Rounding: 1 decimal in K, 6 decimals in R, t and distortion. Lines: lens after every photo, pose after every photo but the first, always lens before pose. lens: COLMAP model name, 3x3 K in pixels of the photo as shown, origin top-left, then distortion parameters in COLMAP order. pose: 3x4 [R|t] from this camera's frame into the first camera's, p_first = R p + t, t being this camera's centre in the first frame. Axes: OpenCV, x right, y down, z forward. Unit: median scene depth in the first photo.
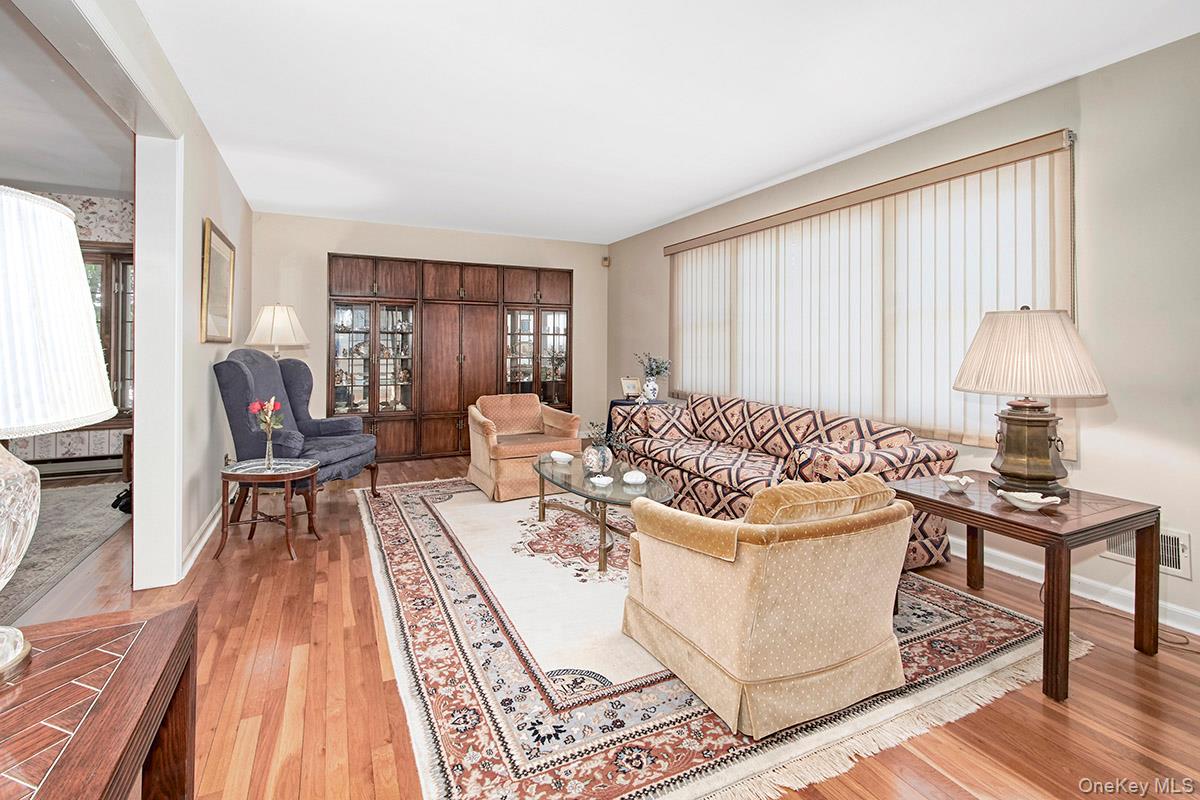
lens RADIAL K [[533.1, 0, 618.5], [0, 533.1, 341.0], [0, 0, 1]] dist [0.001657, 0.000122]
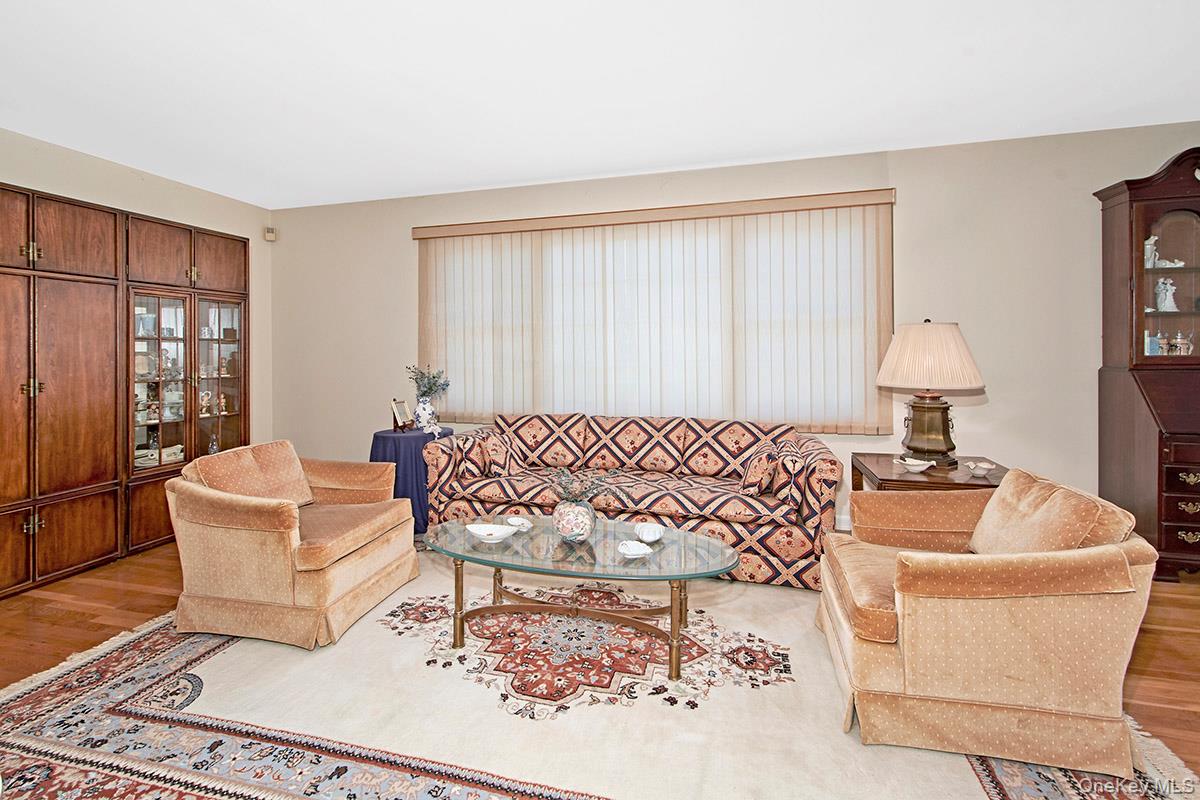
lens RADIAL K [[519.5, 0, 588.3], [0, 519.5, 349.3], [0, 0, 1]] dist [0.000296, -0.000316]
pose [[0.676038, -0.006430, 0.736839, -0.426098], [0.004830, 0.999979, 0.004295, -0.003180], [-0.736851, 0.000656, 0.676055, 0.434947]]
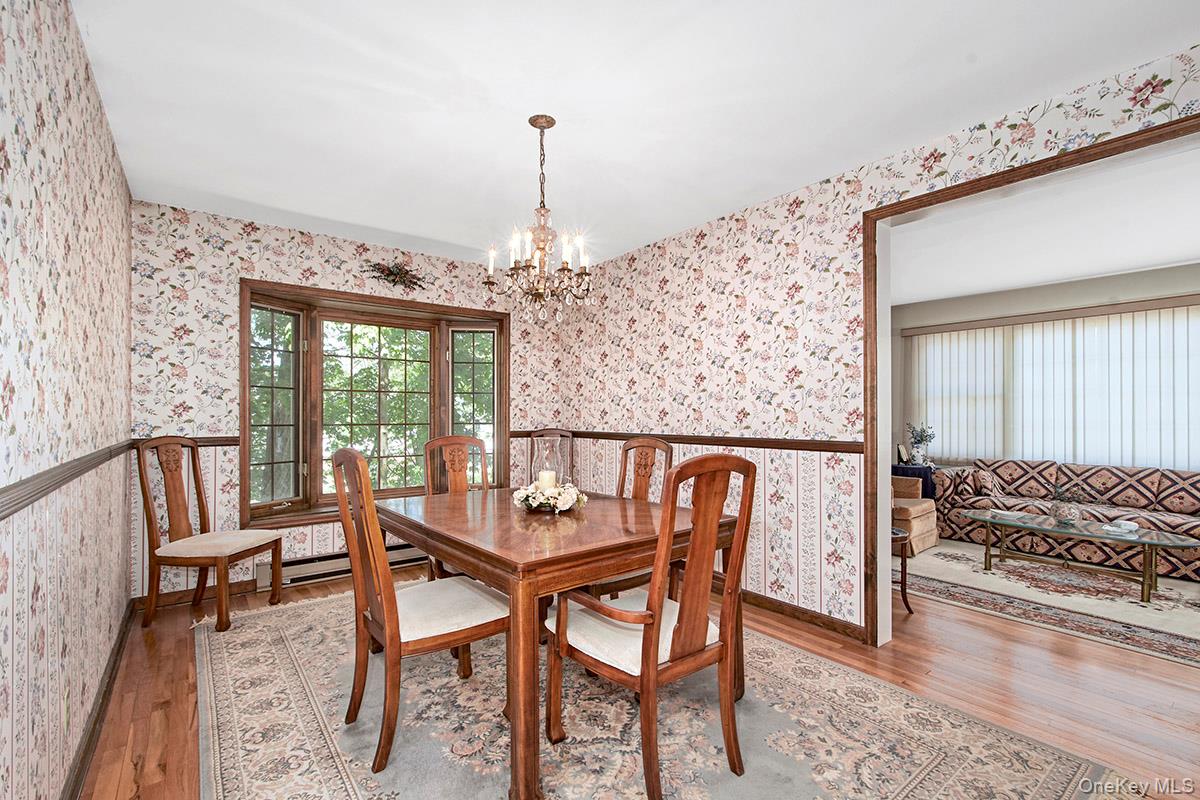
lens RADIAL K [[525.0, 0, 624.5], [0, 525.0, 411.5], [0, 0, 1]] dist [-0.000850, -0.000025]
pose [[0.979206, -0.002632, 0.202849, -1.021258], [0.001223, 0.999974, 0.007070, -0.014502], [-0.202863, -0.006675, 0.979184, 0.040209]]
